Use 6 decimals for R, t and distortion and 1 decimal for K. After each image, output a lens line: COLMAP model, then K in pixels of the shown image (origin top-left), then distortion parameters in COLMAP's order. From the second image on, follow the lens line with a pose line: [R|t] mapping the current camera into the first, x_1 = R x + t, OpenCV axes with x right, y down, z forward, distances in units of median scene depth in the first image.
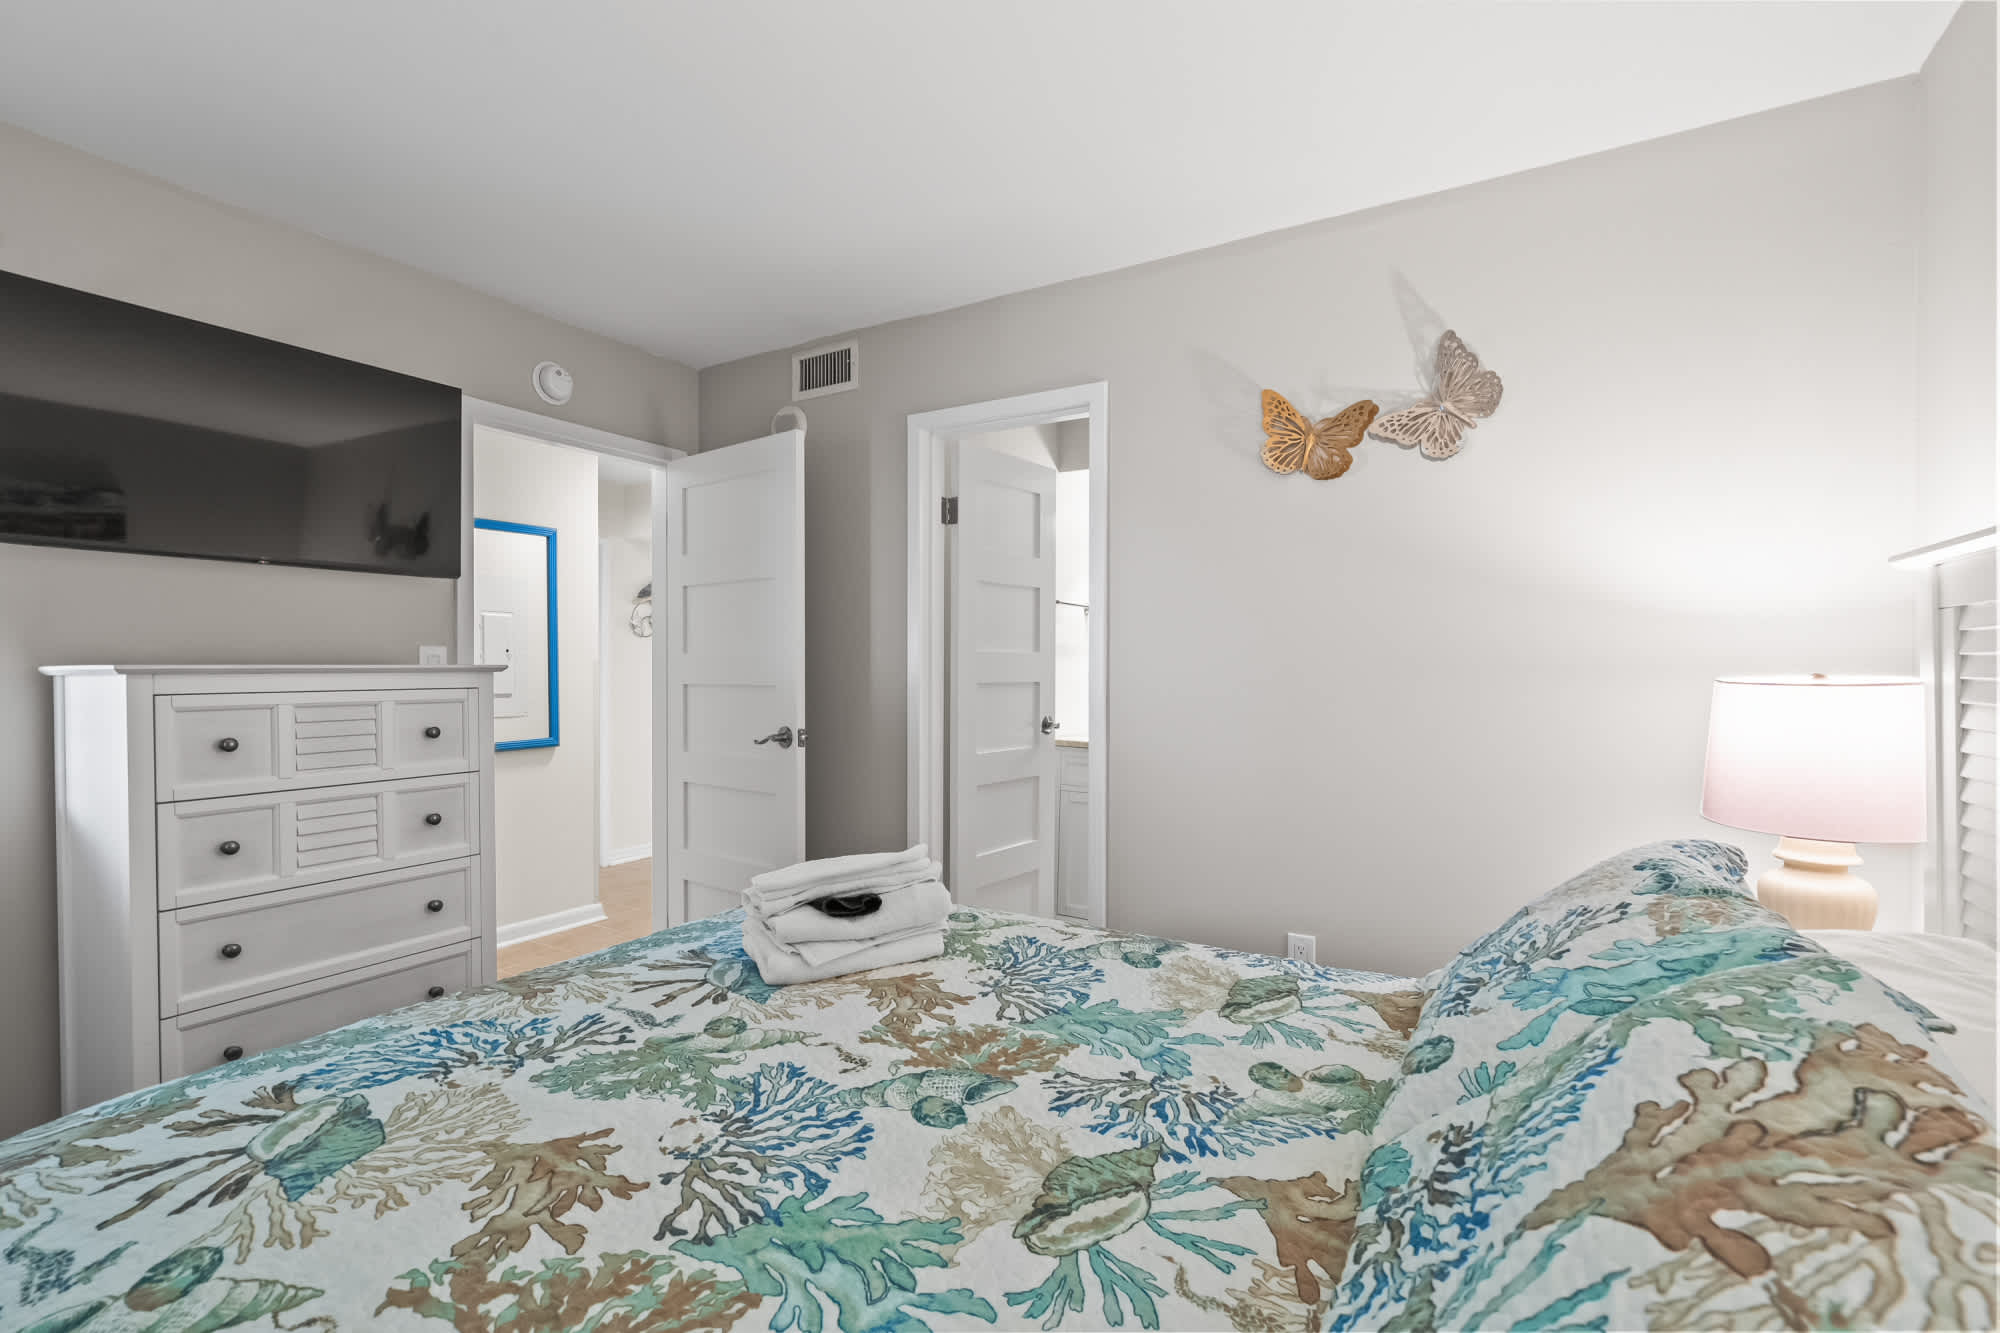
lens RADIAL K [[906.3, 0, 1011.8], [0, 906.3, 666.7], [0, 0, 1]] dist [0.000176, 0.000660]
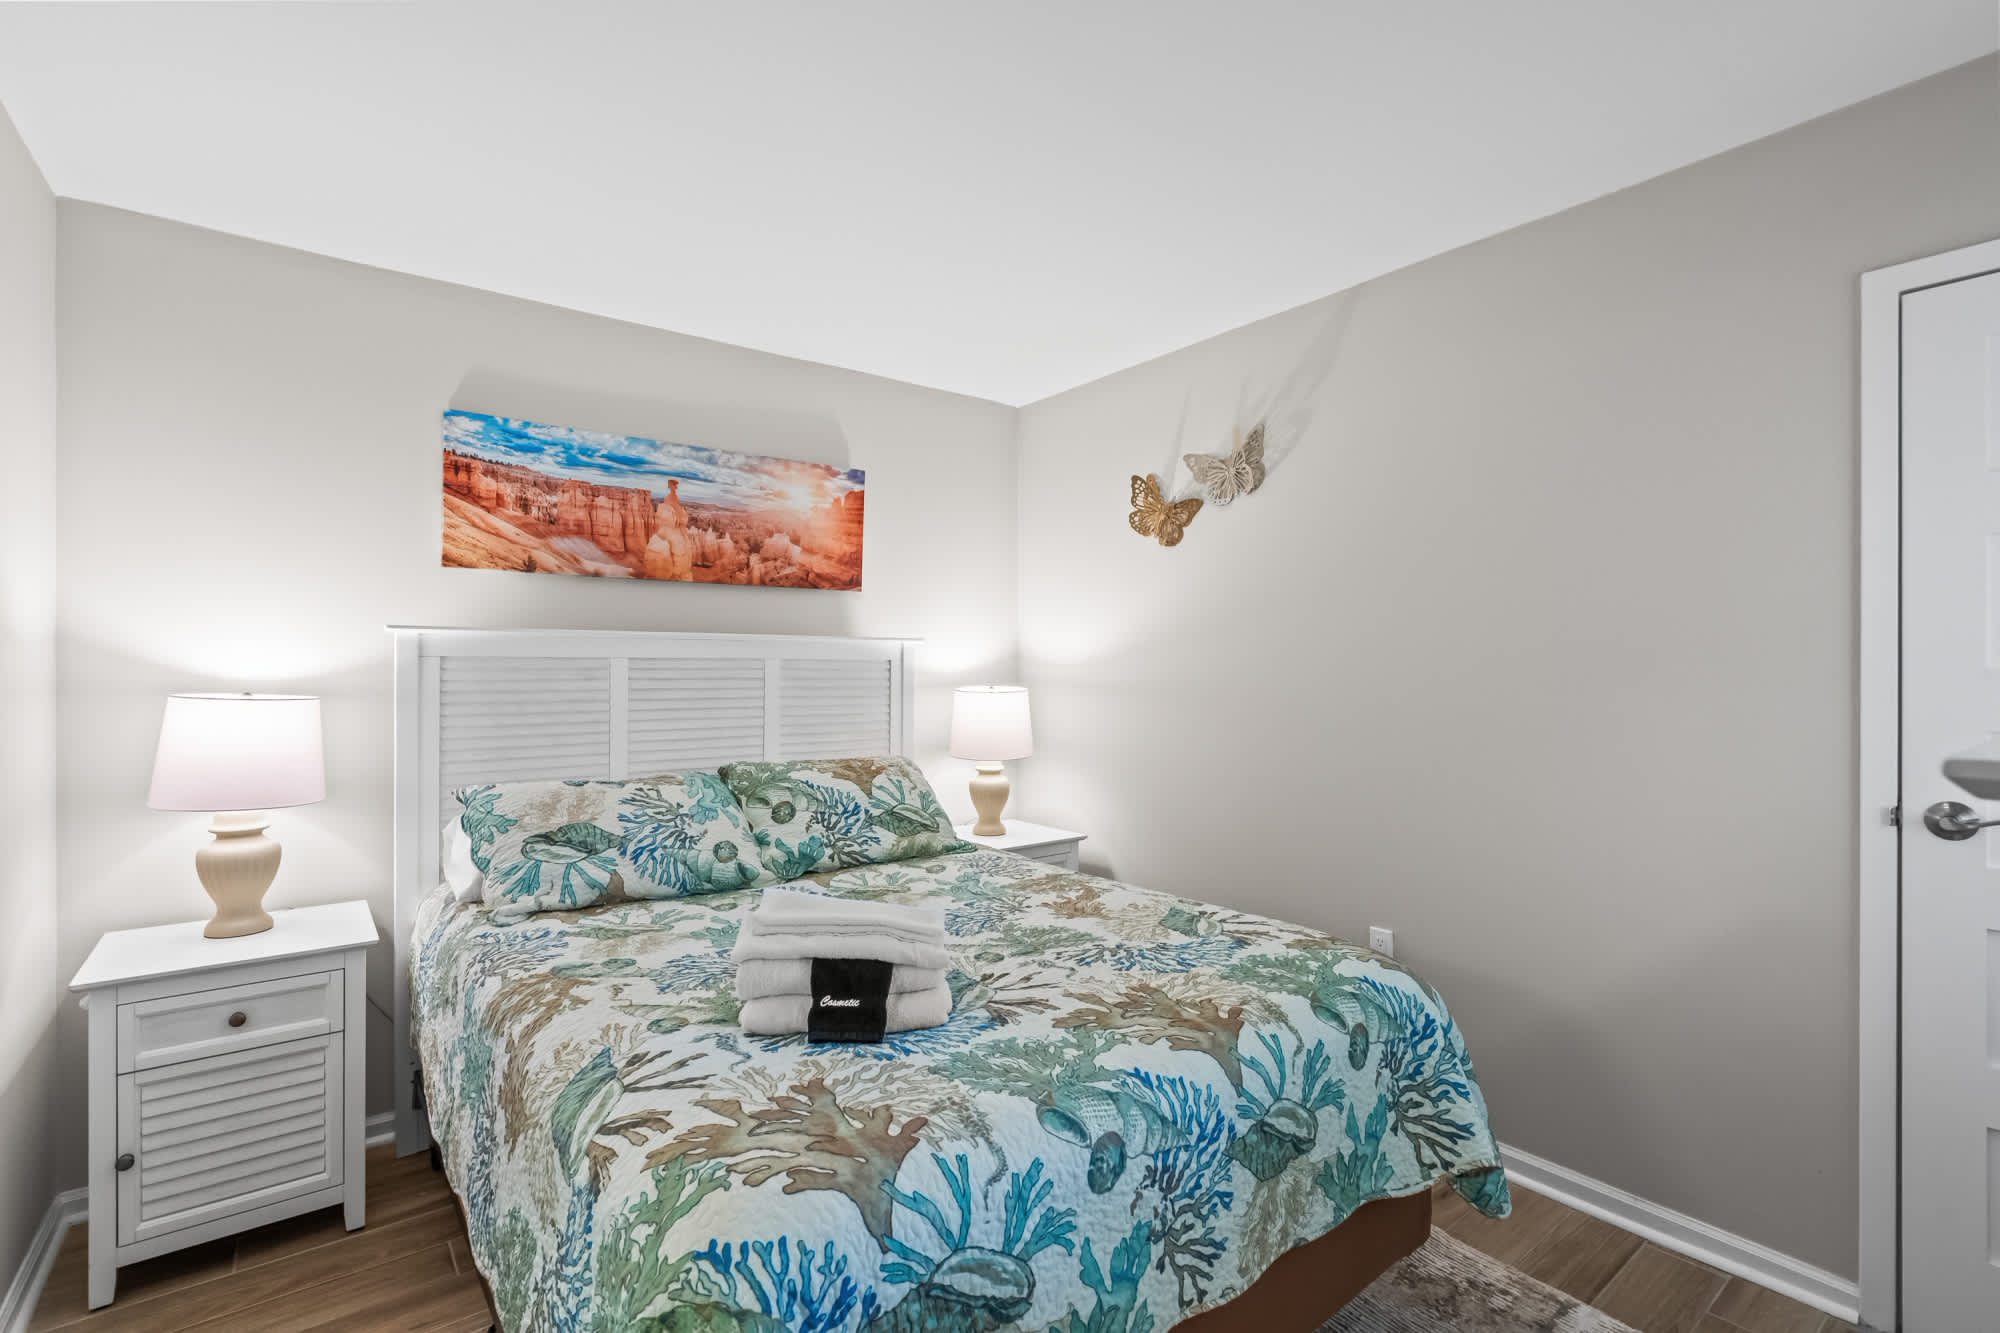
lens RADIAL K [[906.3, 0, 1011.8], [0, 906.3, 666.7], [0, 0, 1]] dist [0.000176, 0.000660]
pose [[-0.929604, 0.000393, 0.368561, -0.889110], [-0.000071, 0.999999, -0.001245, -0.037505], [-0.368561, -0.001183, -0.929603, 2.359661]]
